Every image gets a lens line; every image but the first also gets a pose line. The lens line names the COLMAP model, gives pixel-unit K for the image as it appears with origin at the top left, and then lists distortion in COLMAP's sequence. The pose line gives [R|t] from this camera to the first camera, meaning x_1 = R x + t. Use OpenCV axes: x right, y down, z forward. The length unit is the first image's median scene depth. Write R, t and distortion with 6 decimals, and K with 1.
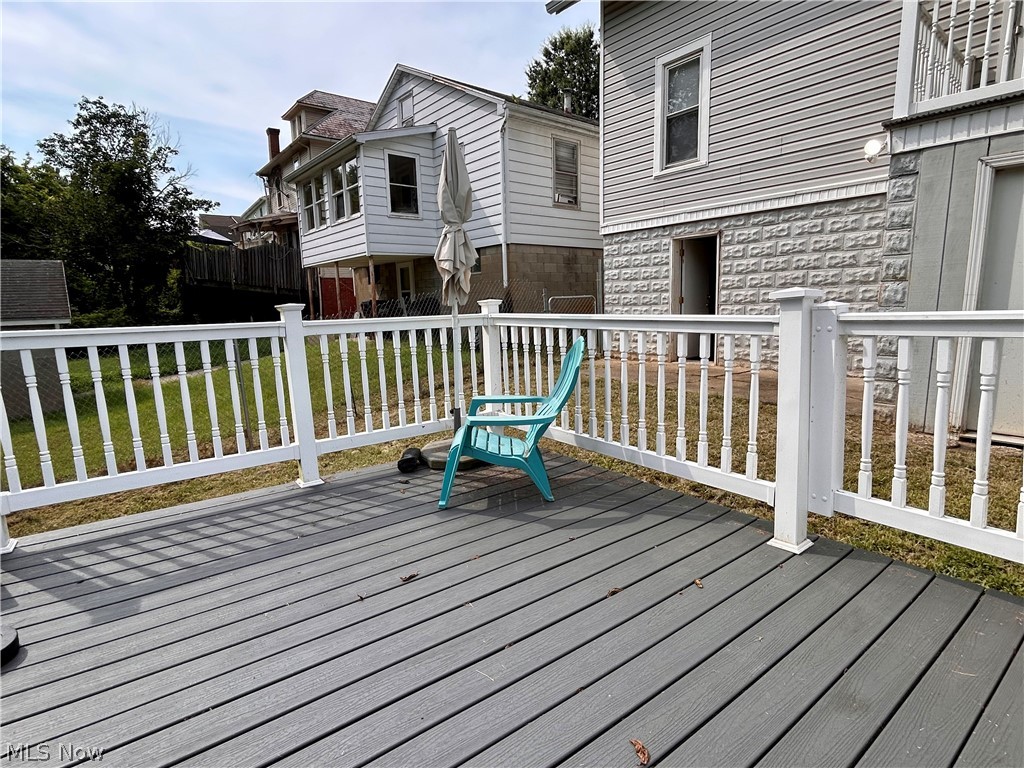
lens RADIAL K [[539.0, 0, 511.2], [0, 539.0, 392.3], [0, 0, 1]] dist [-0.000666, 0.002139]
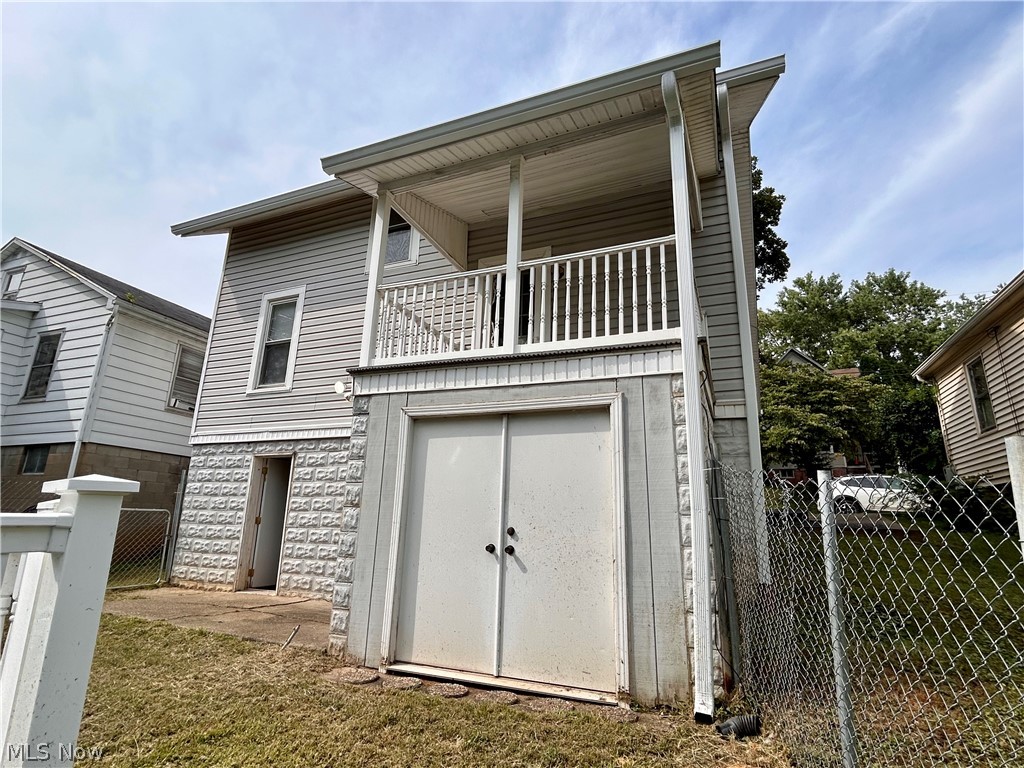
lens RADIAL K [[539.0, 0, 508.1], [0, 539.0, 387.3], [0, 0, 1]] dist [-0.000666, 0.002139]
pose [[0.871811, 0.174386, 0.457749, 0.245333], [0.028703, 0.914692, -0.403130, 0.007430], [-0.489000, 0.364592, 0.792434, -0.039043]]
